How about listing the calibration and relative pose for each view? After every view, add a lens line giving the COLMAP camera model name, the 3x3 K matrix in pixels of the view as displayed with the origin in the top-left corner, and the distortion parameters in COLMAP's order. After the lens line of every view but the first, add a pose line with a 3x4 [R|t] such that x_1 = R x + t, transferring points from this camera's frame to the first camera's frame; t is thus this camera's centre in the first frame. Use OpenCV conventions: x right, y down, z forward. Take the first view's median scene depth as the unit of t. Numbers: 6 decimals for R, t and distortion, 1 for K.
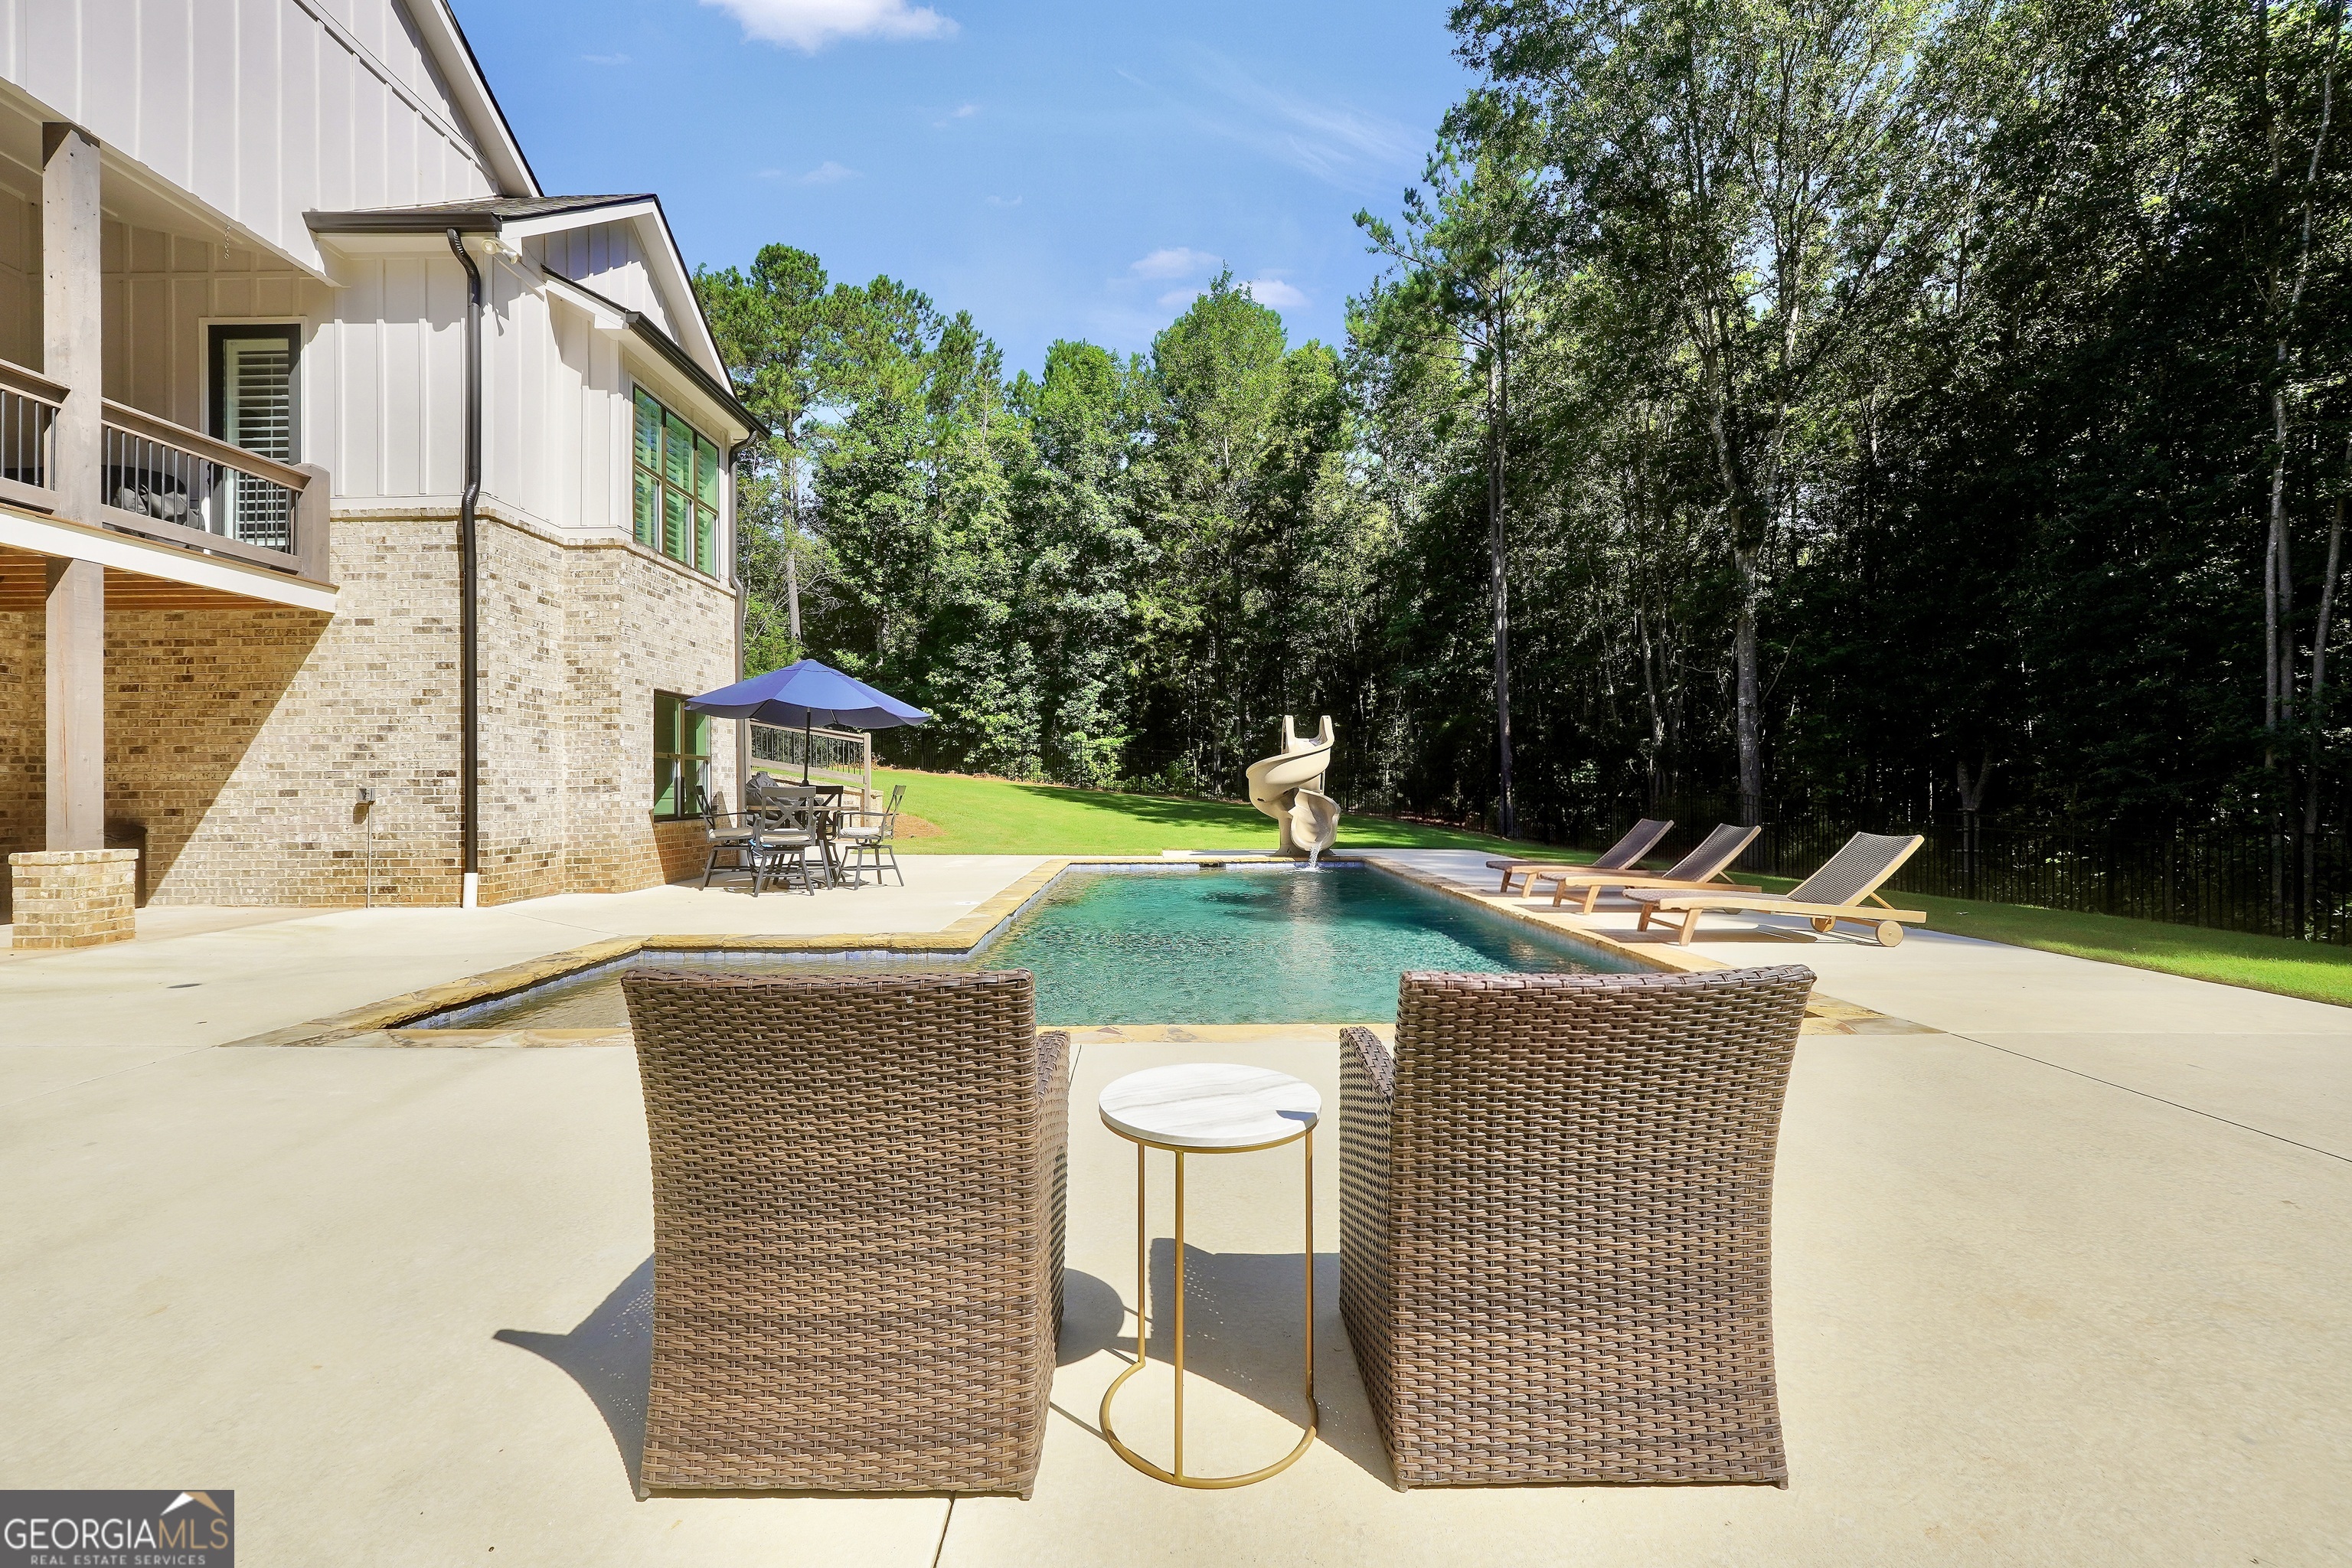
lens RADIAL K [[998.1, 0, 1166.2], [0, 998.1, 785.3], [0, 0, 1]] dist [-0.002291, -0.000121]
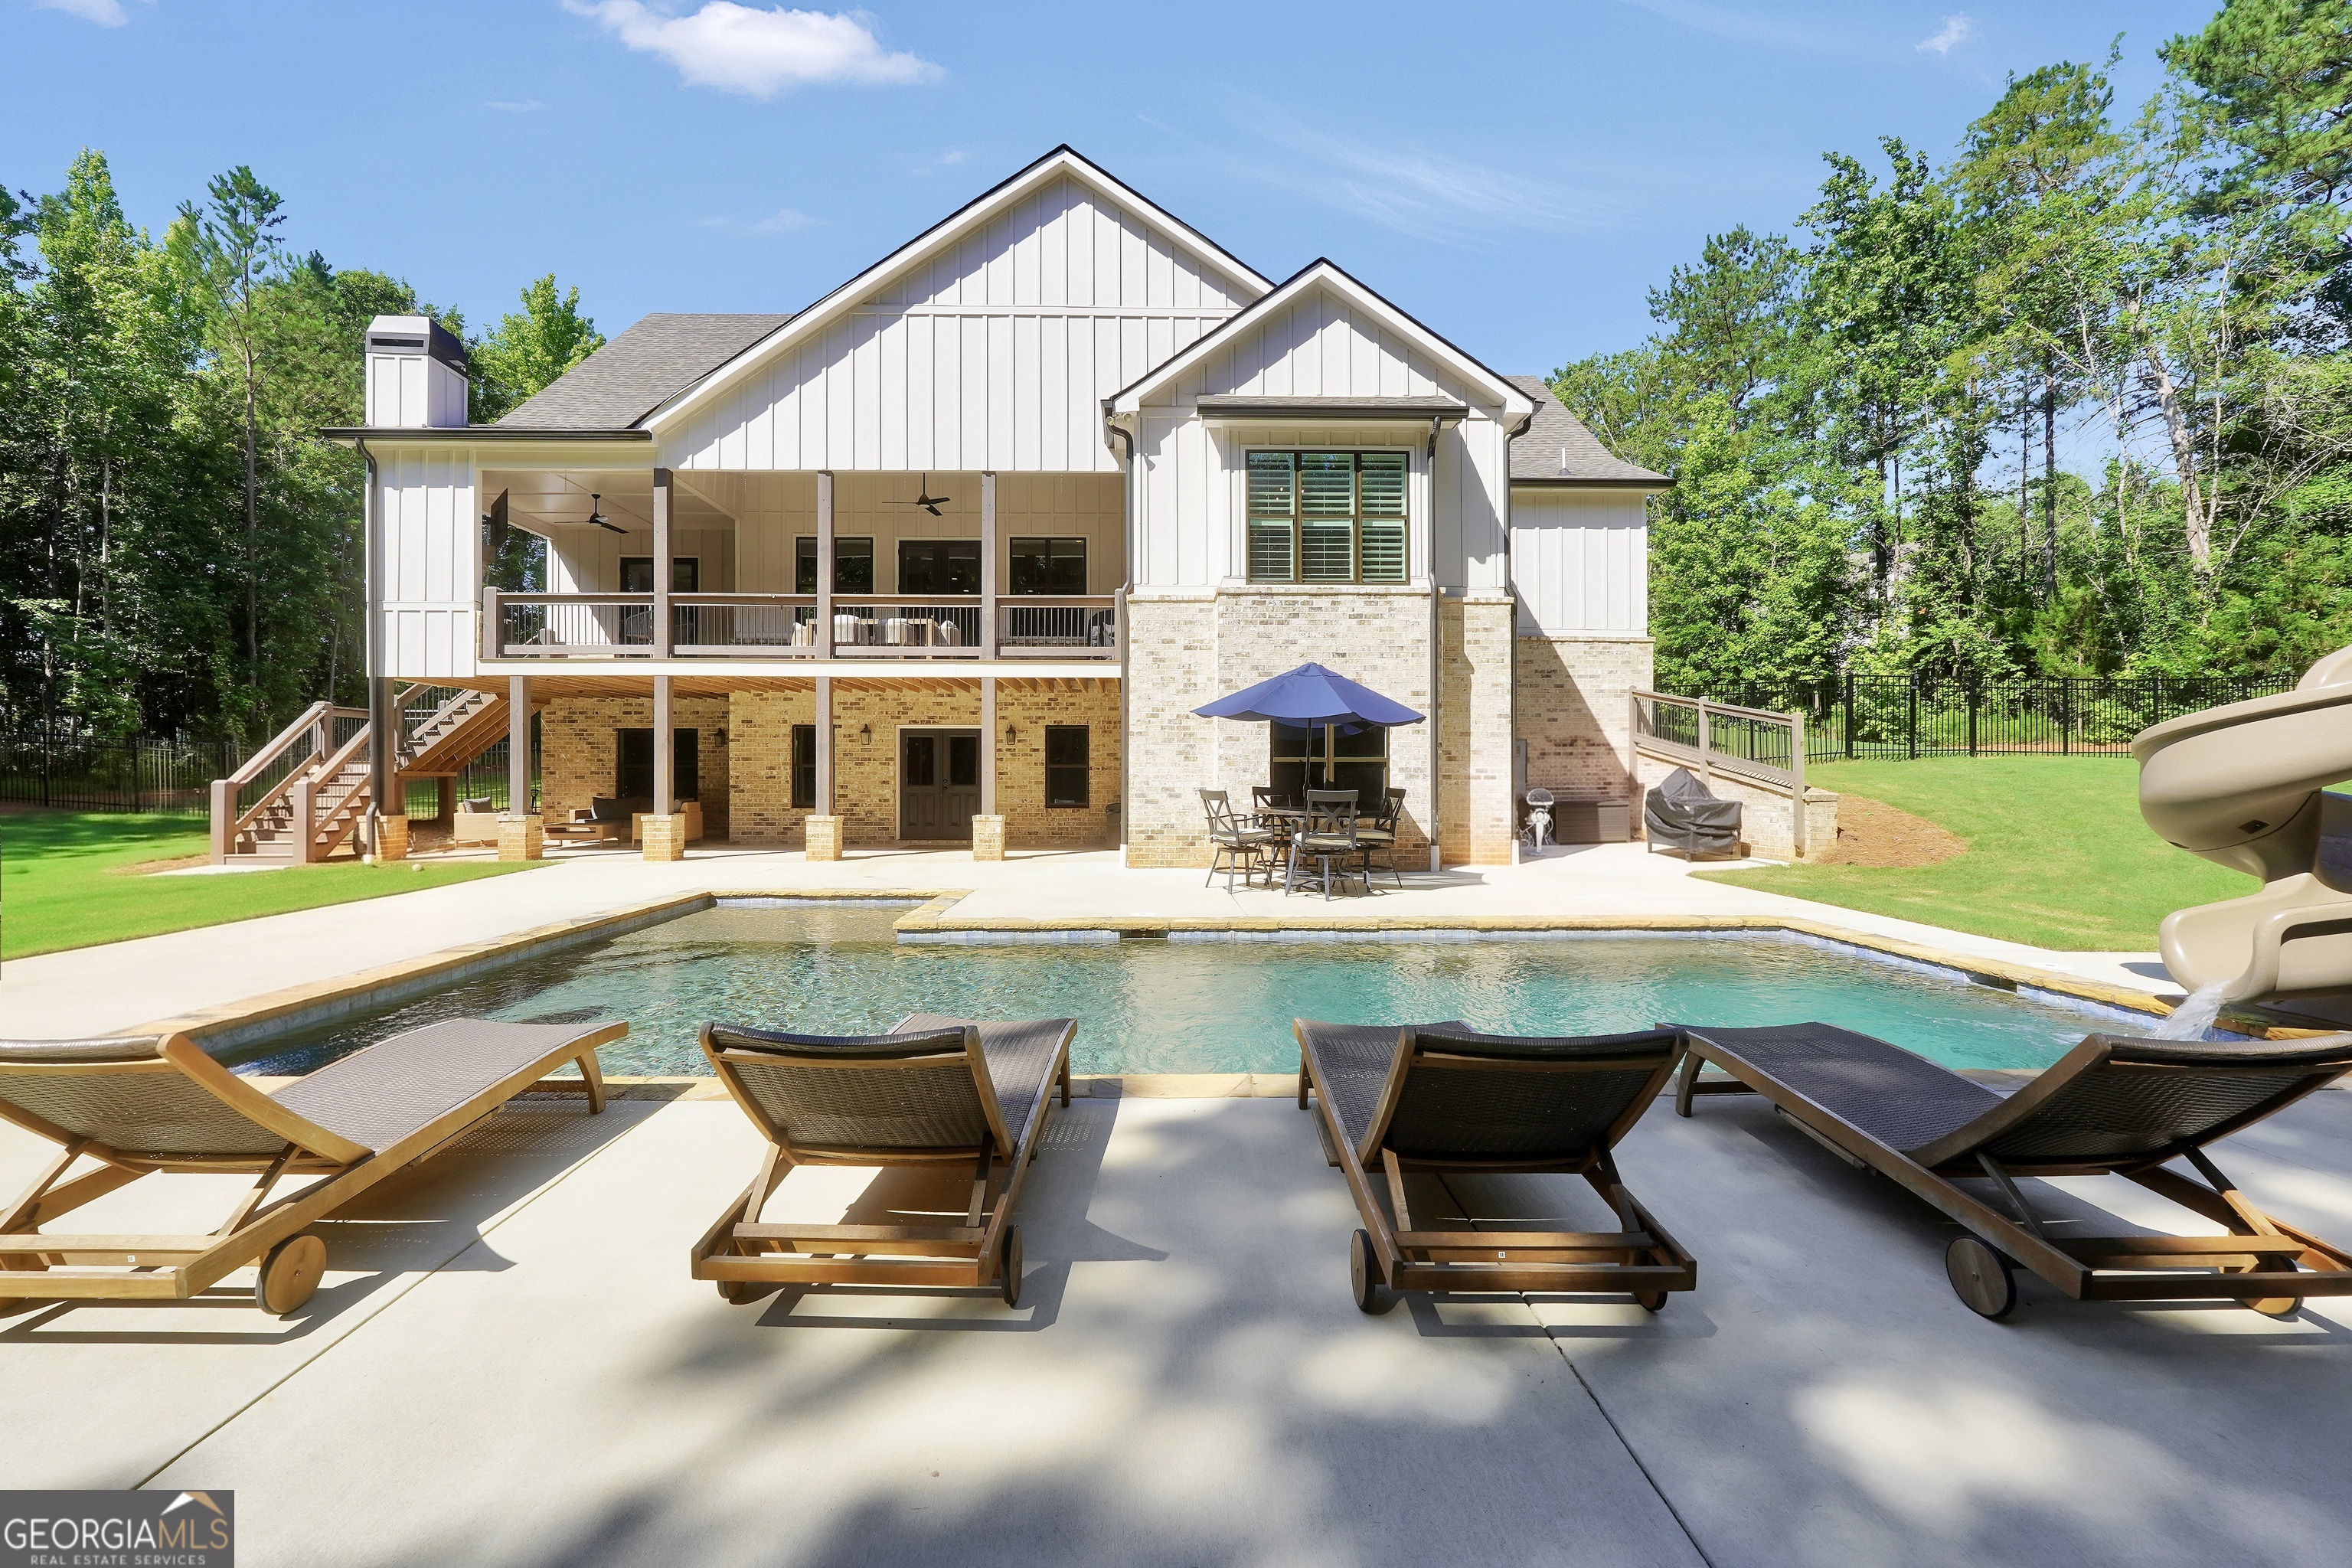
lens RADIAL K [[985.3, 0, 1160.3], [0, 985.3, 791.5], [0, 0, 1]] dist [-0.009954, 0.000151]
pose [[0.012141, 0.020177, -0.999723, 0.235792], [-0.000352, 0.999796, 0.020174, -0.006286], [0.999926, 0.000107, 0.012146, 0.316969]]
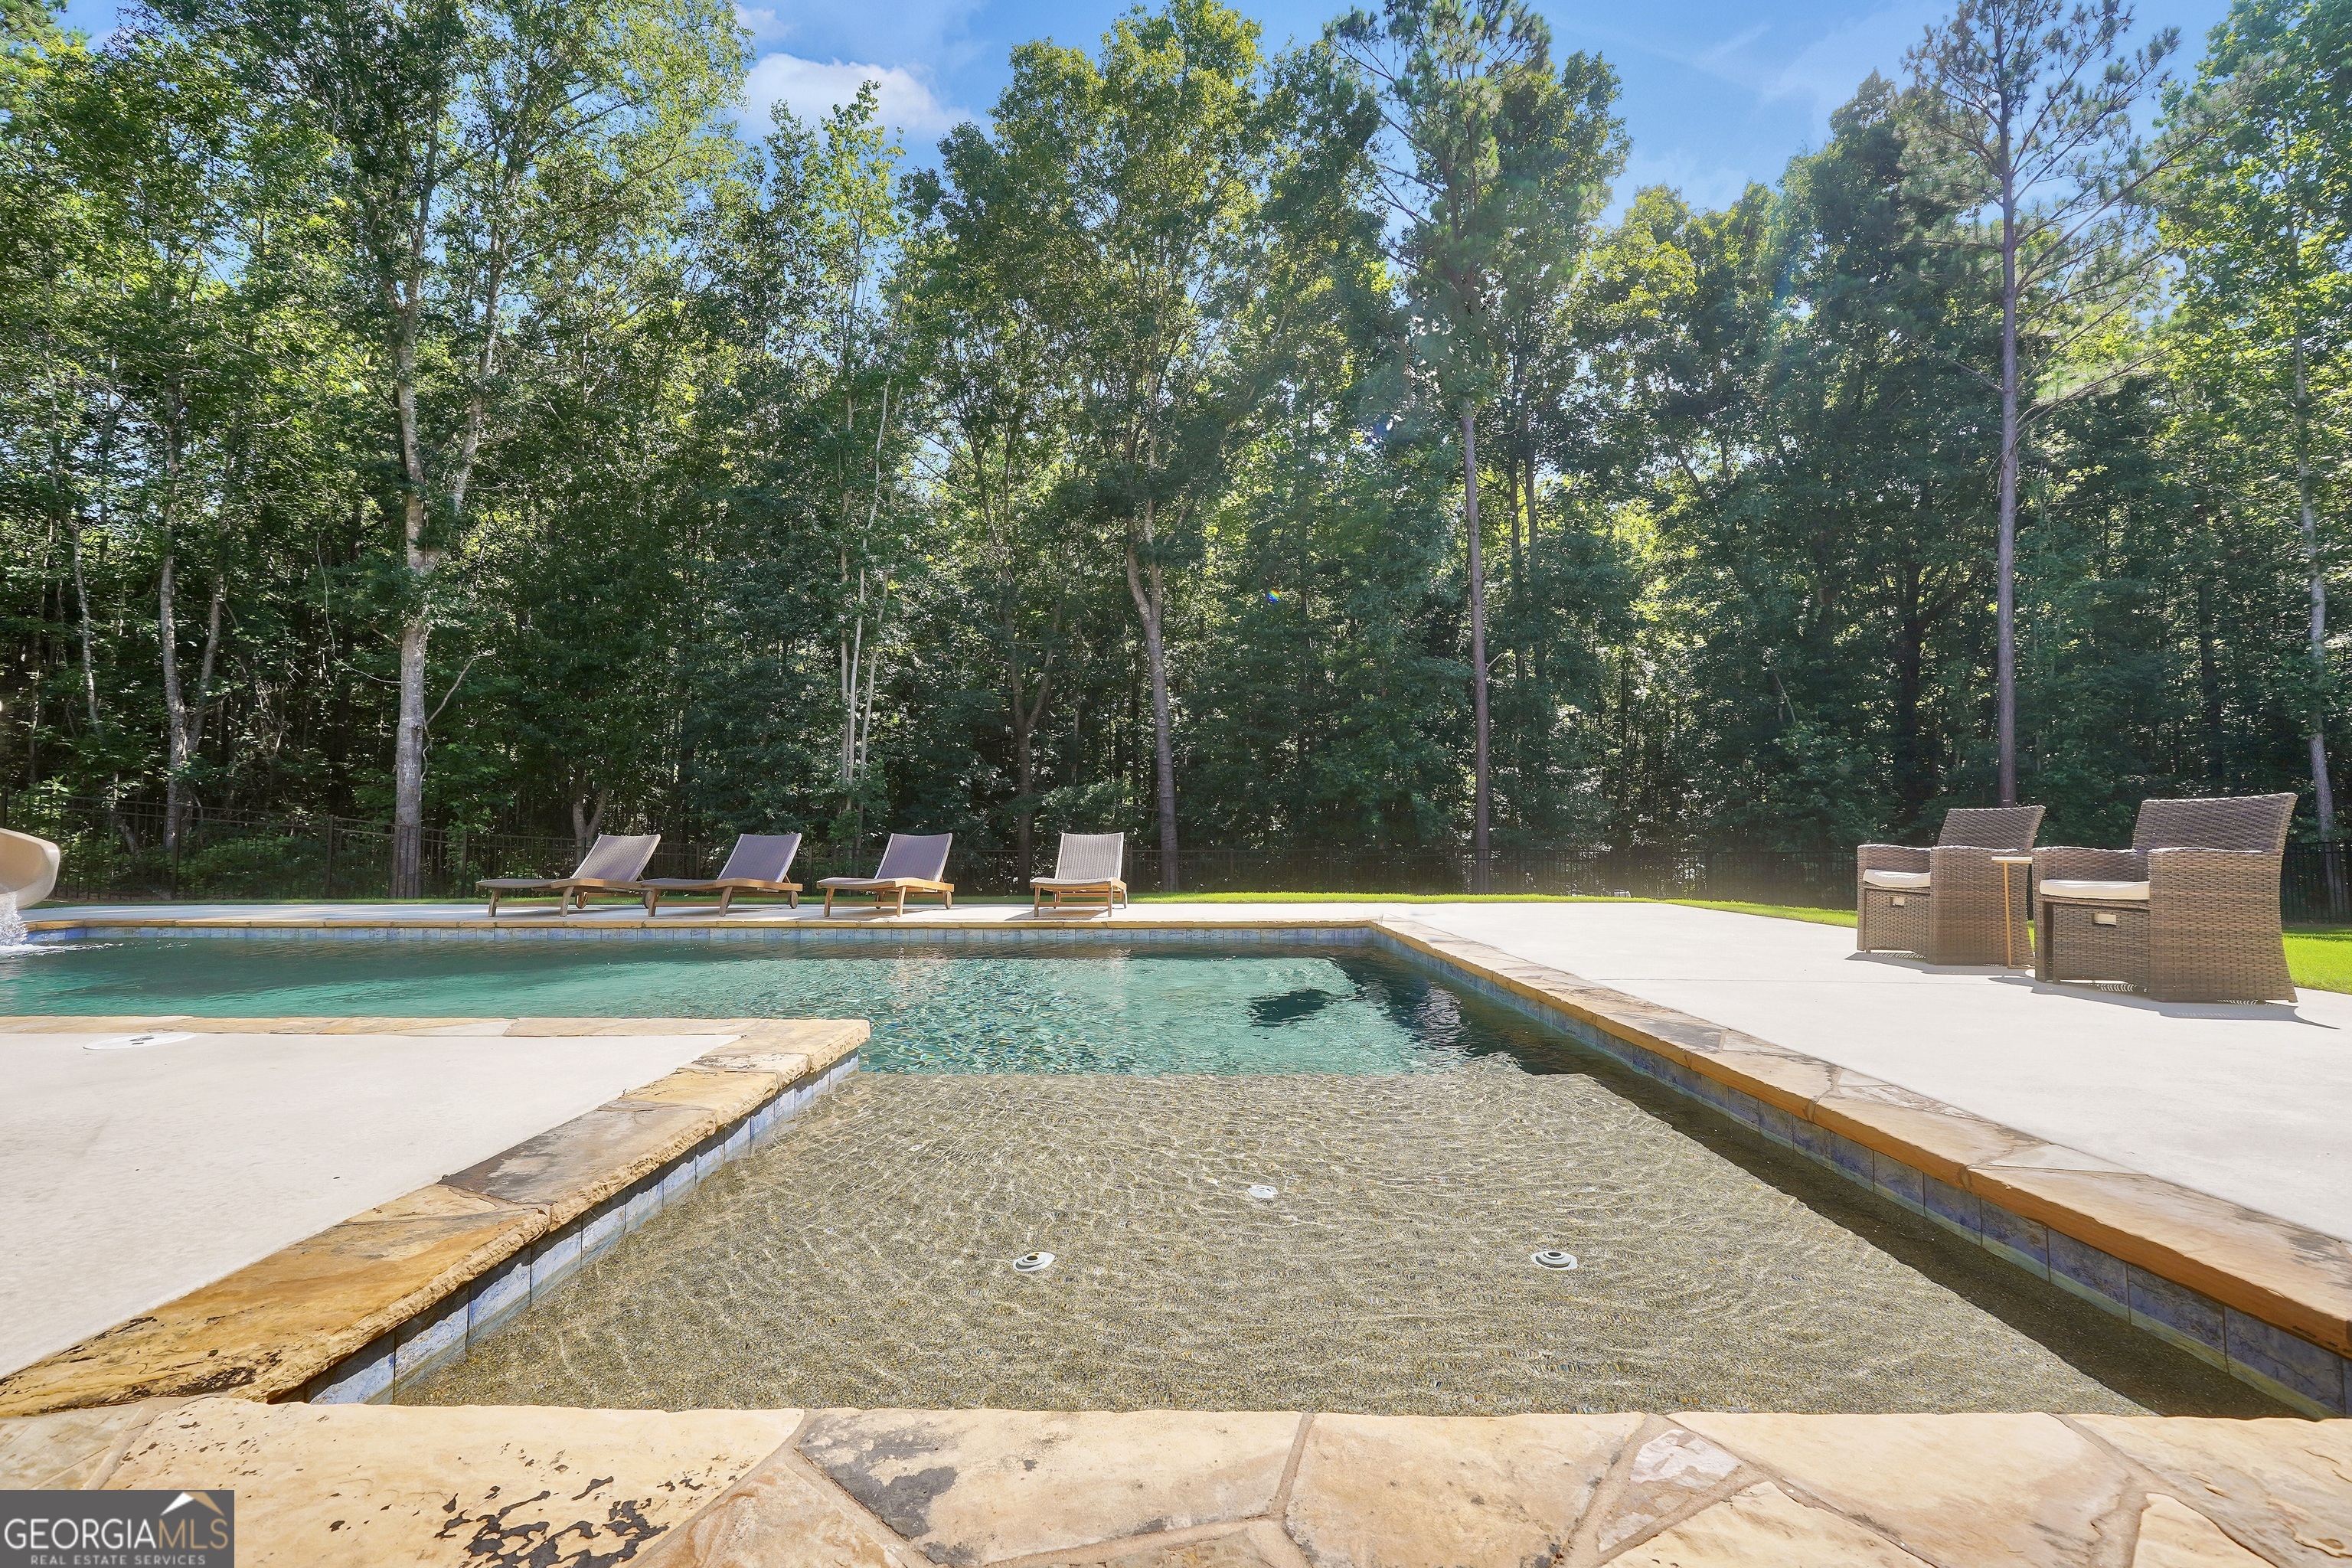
lens RADIAL K [[985.3, 0, 1160.3], [0, 985.3, 791.5], [0, 0, 1]] dist [-0.009954, 0.000151]
pose [[0.026414, 0.057368, 0.998004, -0.164324], [0.000480, 0.998351, -0.057401, 0.016752], [-0.999651, 0.001995, 0.026343, 0.204358]]
